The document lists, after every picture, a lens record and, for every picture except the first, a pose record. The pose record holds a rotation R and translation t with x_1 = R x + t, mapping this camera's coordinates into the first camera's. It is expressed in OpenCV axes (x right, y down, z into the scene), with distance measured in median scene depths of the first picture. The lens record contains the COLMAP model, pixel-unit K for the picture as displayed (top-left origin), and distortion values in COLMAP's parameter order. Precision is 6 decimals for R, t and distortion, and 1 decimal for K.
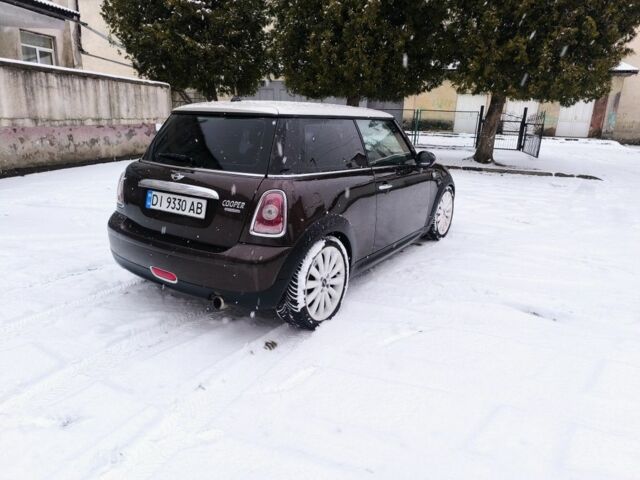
lens RADIAL K [[435.3, 0, 315.6], [0, 435.3, 239.3], [0, 0, 1]] dist [-0.000844, -0.007047]
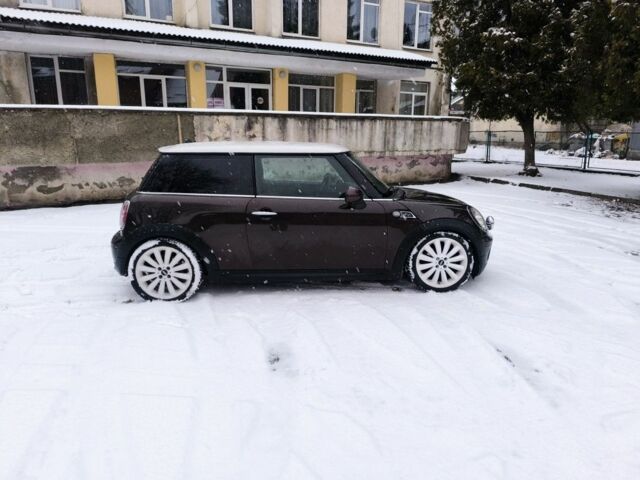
lens RADIAL K [[435.3, 0, 315.6], [0, 435.3, 239.3], [0, 0, 1]] dist [-0.000844, -0.007047]
pose [[0.603007, 0.147731, -0.783938, 0.389800], [-0.197111, 0.979825, 0.033027, -0.040621], [0.773001, 0.134607, 0.619960, 0.138929]]
